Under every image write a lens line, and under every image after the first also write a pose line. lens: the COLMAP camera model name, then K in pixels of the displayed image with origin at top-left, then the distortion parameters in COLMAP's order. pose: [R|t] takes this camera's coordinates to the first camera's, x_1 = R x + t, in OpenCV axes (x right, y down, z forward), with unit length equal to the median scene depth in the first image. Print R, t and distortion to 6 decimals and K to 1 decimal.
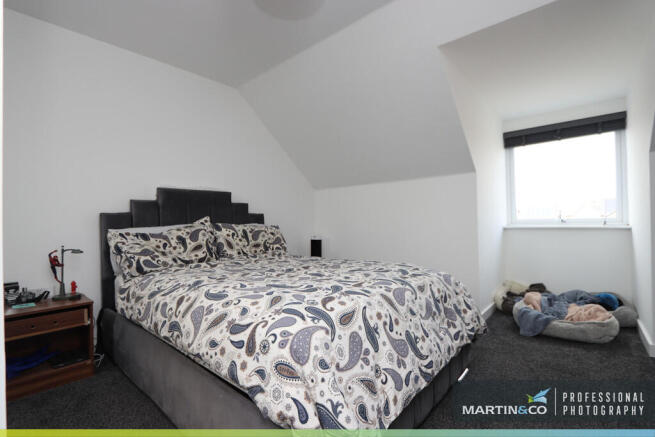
lens RADIAL K [[302.2, 0, 325.2], [0, 302.2, 222.2], [0, 0, 1]] dist [-0.017944, 0.000688]
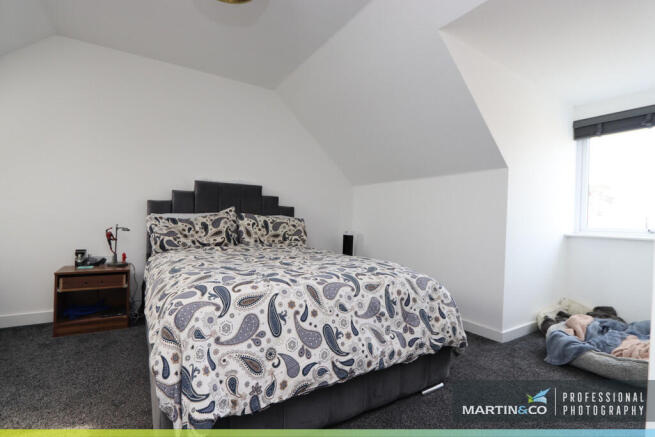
lens RADIAL K [[302.2, 0, 325.2], [0, 302.2, 222.2], [0, 0, 1]] dist [-0.017944, 0.000688]
pose [[0.956281, 0.052840, -0.287636, 0.320022], [-0.050126, 0.998602, 0.016799, 0.002780], [0.288122, -0.001647, 0.957592, 0.022334]]
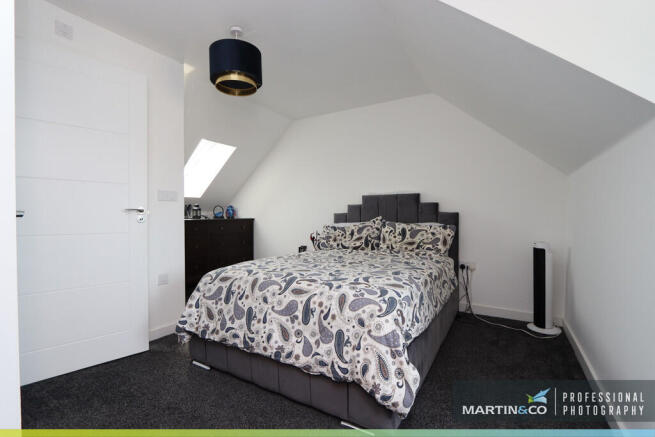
lens RADIAL K [[302.2, 0, 325.2], [0, 302.2, 222.2], [0, 0, 1]] dist [-0.017944, 0.000688]
pose [[0.176188, 0.038267, -0.983612, 0.998920], [-0.003054, 0.999261, 0.038329, -0.049526], [0.984352, -0.003749, 0.176175, 0.651268]]
